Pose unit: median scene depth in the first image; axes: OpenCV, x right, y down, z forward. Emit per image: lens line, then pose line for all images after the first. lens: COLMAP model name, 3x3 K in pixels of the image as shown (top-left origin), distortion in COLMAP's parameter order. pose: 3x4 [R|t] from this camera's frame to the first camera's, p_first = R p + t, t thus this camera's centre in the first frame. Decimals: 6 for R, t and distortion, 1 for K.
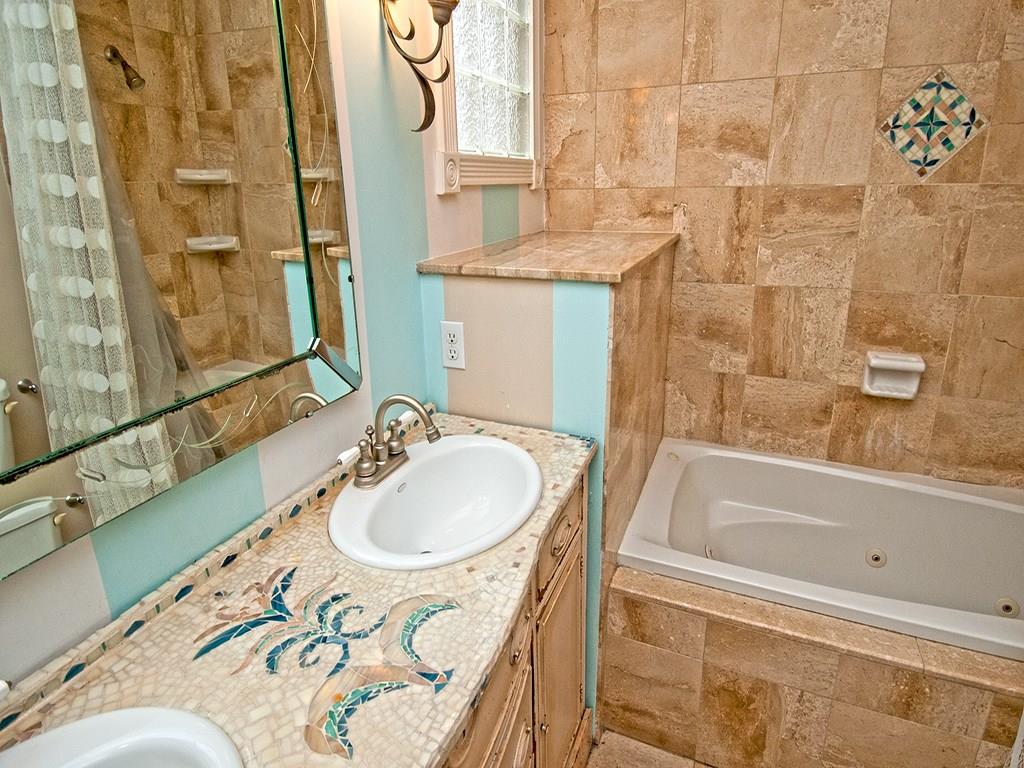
lens RADIAL K [[556.1, 0, 514.8], [0, 556.1, 343.7], [0, 0, 1]] dist [0.003406, -0.000526]
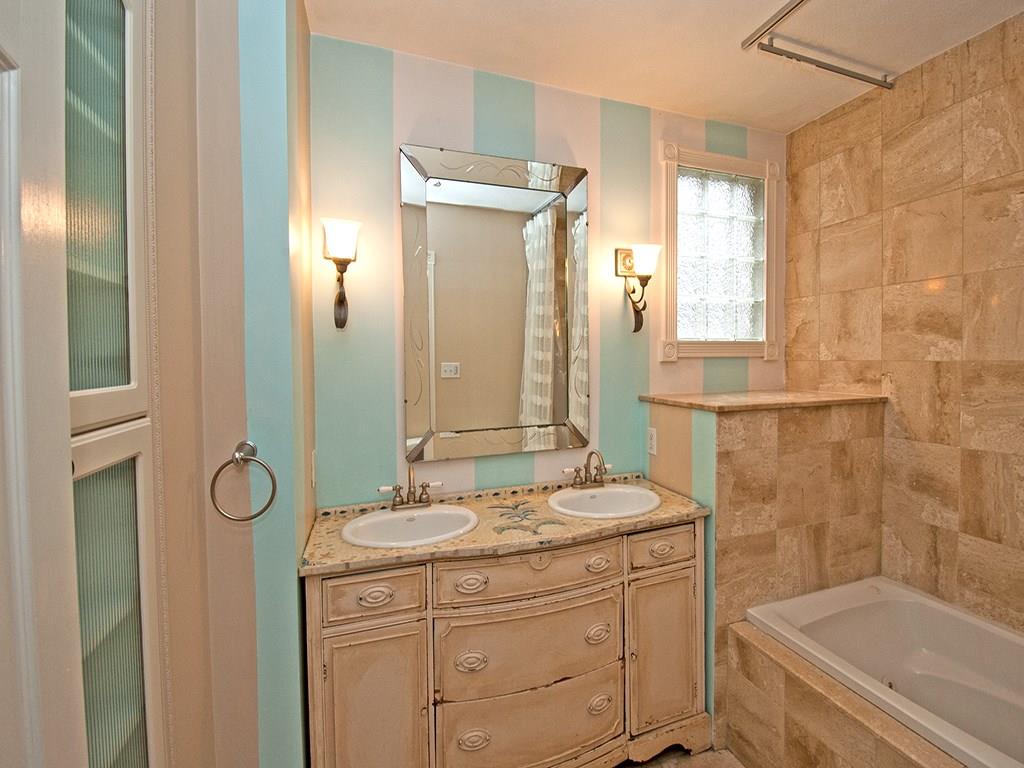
lens RADIAL K [[446.9, 0, 522.0], [0, 446.9, 374.1], [0, 0, 1]] dist [0.015563, -0.019093]
pose [[0.670835, 0.040713, -0.740488, 0.512311], [-0.212386, 0.967216, -0.139230, 0.064455], [0.710544, 0.250670, 0.657489, -0.246214]]
